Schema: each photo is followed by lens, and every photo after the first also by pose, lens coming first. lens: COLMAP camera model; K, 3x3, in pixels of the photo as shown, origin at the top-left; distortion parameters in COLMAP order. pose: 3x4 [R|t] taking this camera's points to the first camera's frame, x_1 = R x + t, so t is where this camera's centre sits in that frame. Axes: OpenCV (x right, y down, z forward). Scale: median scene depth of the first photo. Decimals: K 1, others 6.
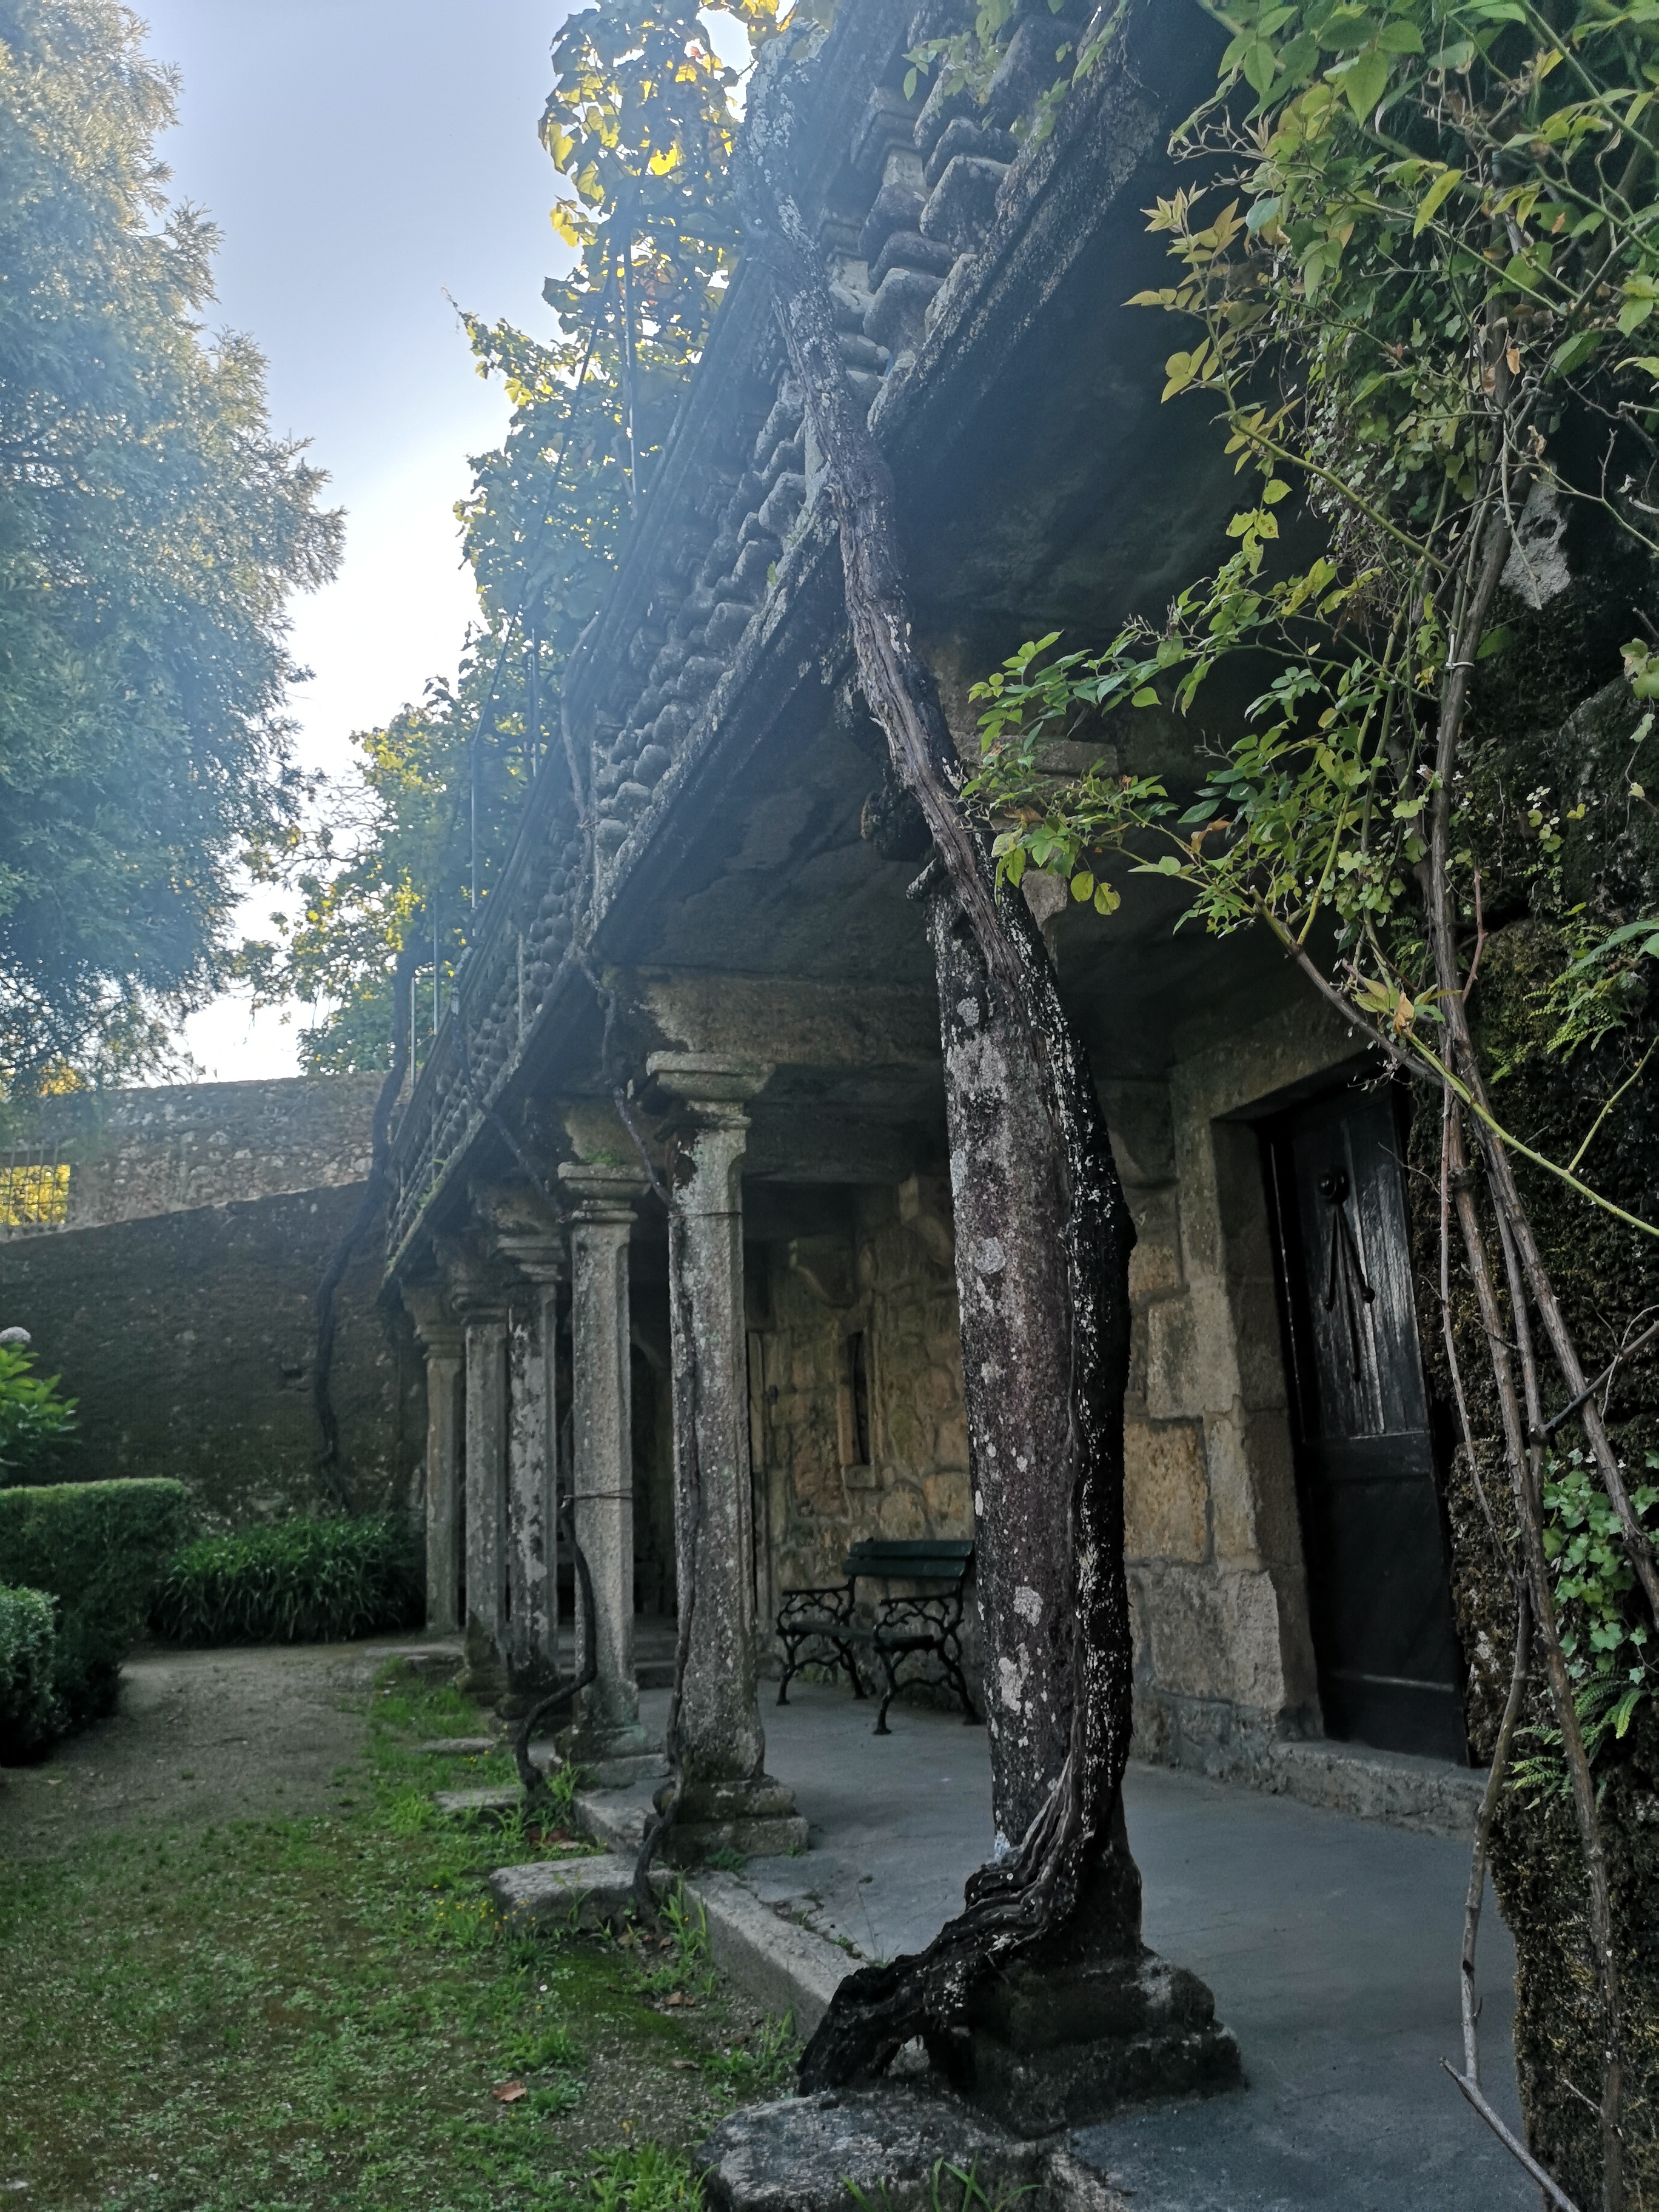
lens RADIAL K [[1698.5, 0, 829.5], [0, 1698.5, 1106.0], [0, 0, 1]] dist [0.065929, -0.074577]
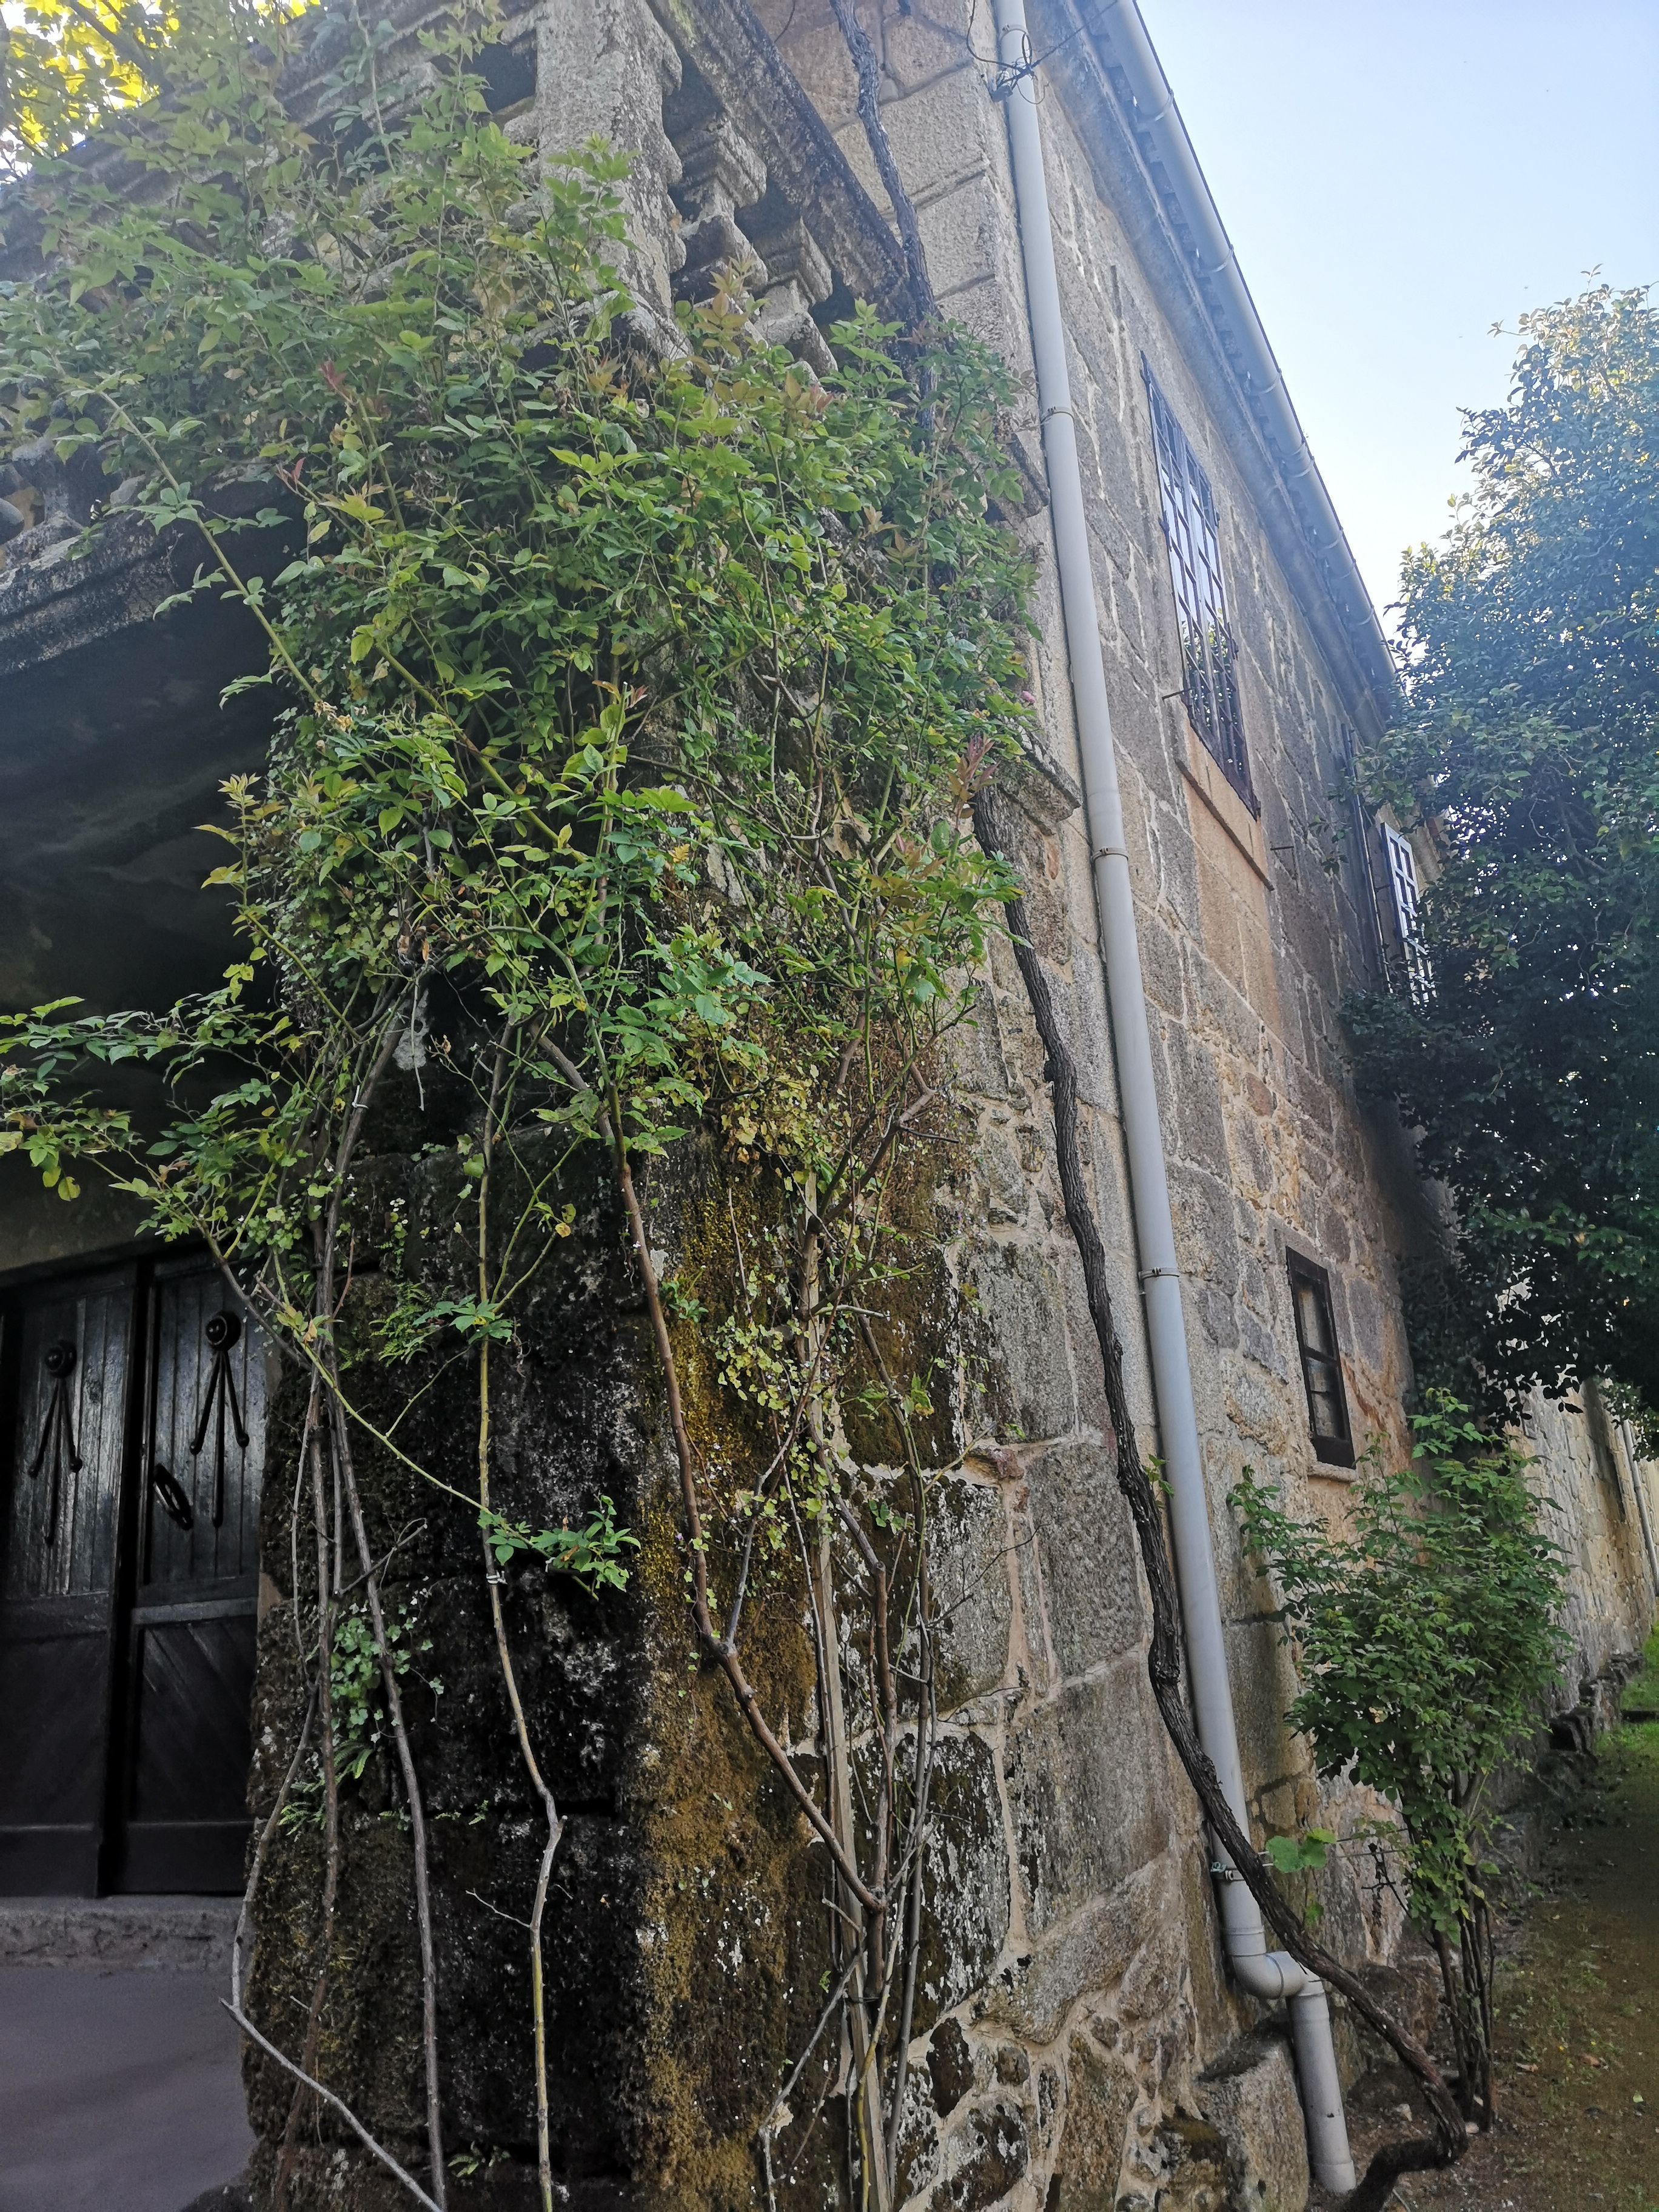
lens RADIAL K [[1698.5, 0, 829.5], [0, 1698.5, 1106.0], [0, 0, 1]] dist [0.065929, -0.074577]
pose [[0.724246, 0.184438, 0.664417, -0.393102], [-0.126347, 0.982746, -0.135080, -0.099489], [-0.677867, 0.013884, 0.735054, -0.496091]]
